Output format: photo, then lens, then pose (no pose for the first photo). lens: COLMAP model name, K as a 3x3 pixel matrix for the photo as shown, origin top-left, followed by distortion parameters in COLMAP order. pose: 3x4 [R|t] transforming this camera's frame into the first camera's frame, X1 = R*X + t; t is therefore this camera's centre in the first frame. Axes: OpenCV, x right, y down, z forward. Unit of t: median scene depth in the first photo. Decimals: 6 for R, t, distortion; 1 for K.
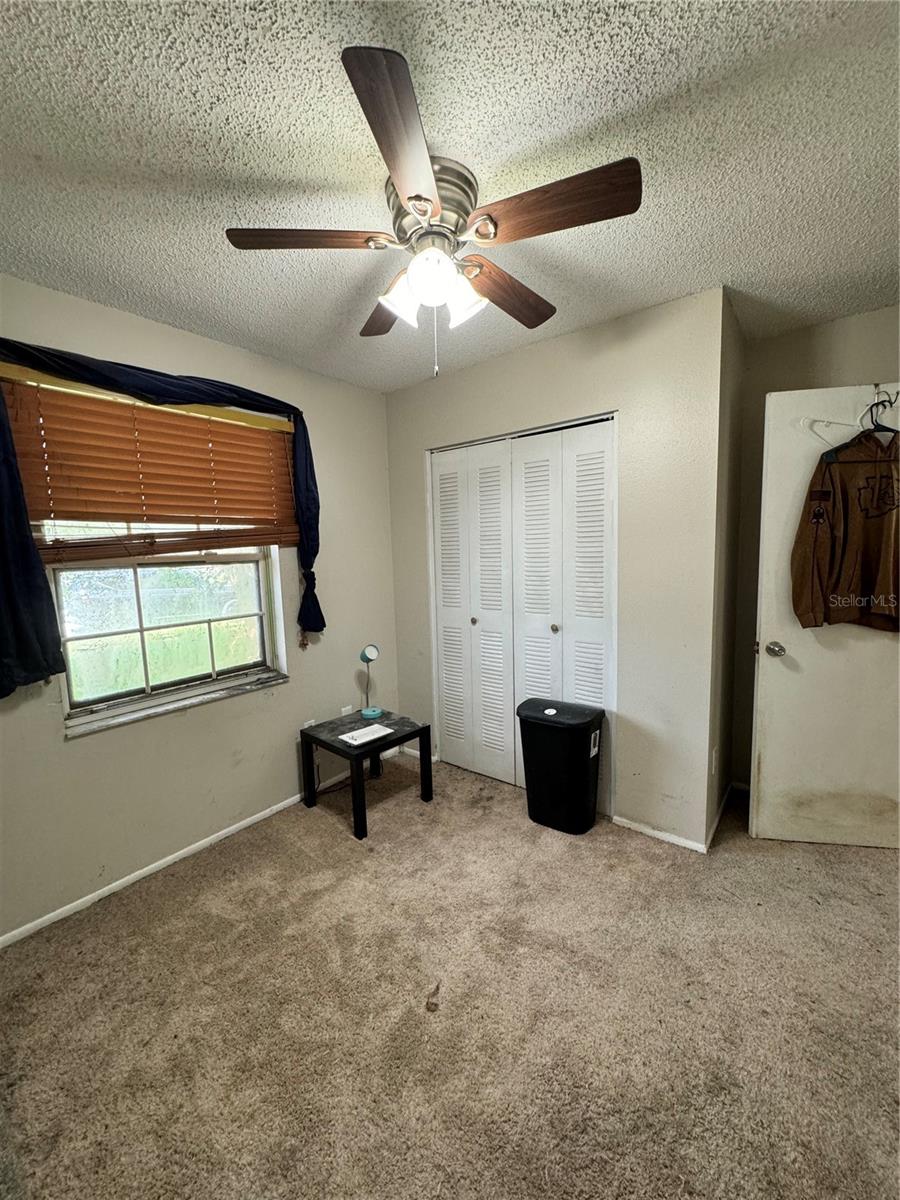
lens RADIAL K [[479.2, 0, 450.4], [0, 479.2, 601.0], [0, 0, 1]] dist [-0.001054, 0.000470]
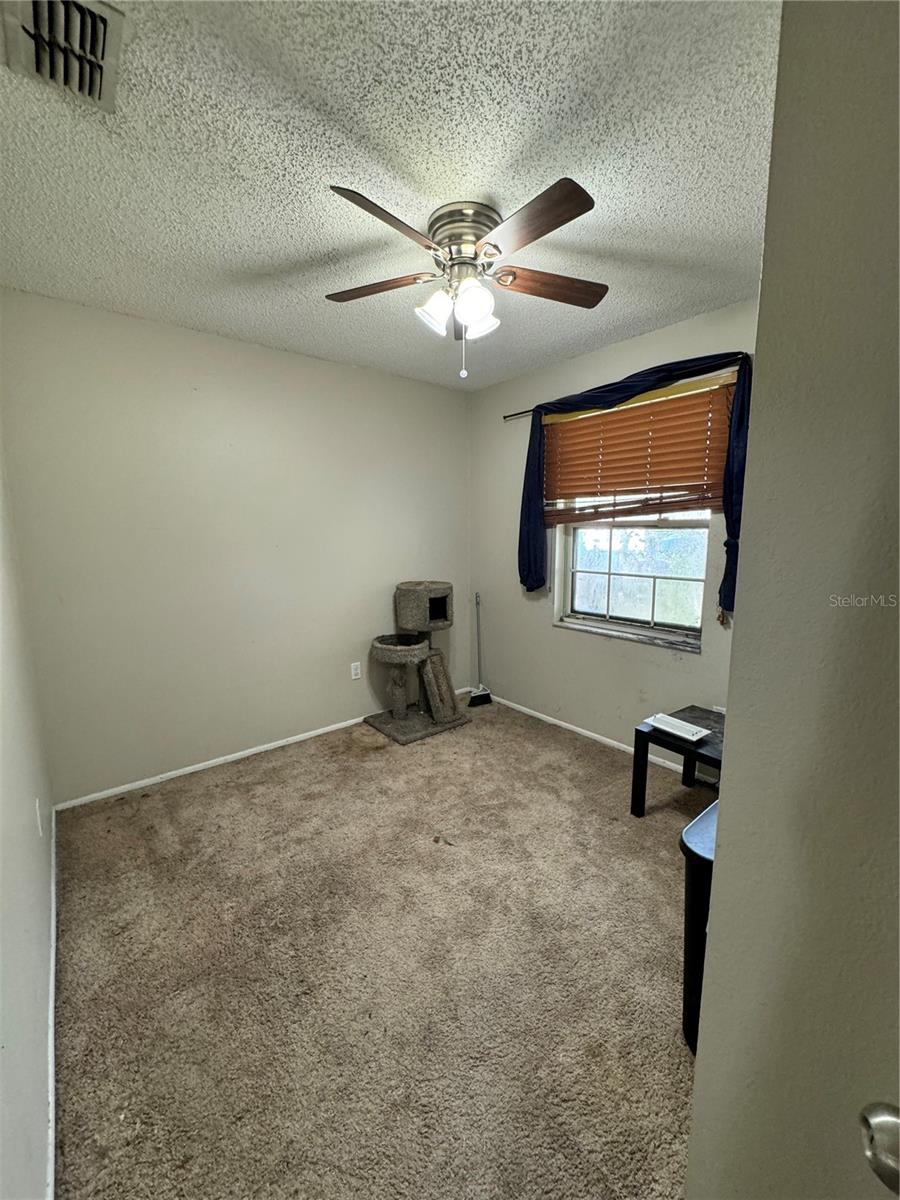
lens RADIAL K [[479.2, 0, 451.2], [0, 479.2, 601.6], [0, 0, 1]] dist [-0.001054, 0.000470]
pose [[-0.204473, 0.180896, -0.962012, 0.802753], [-0.095306, 0.974428, 0.203487, -0.099258], [0.974222, 0.133293, -0.182003, 0.801850]]
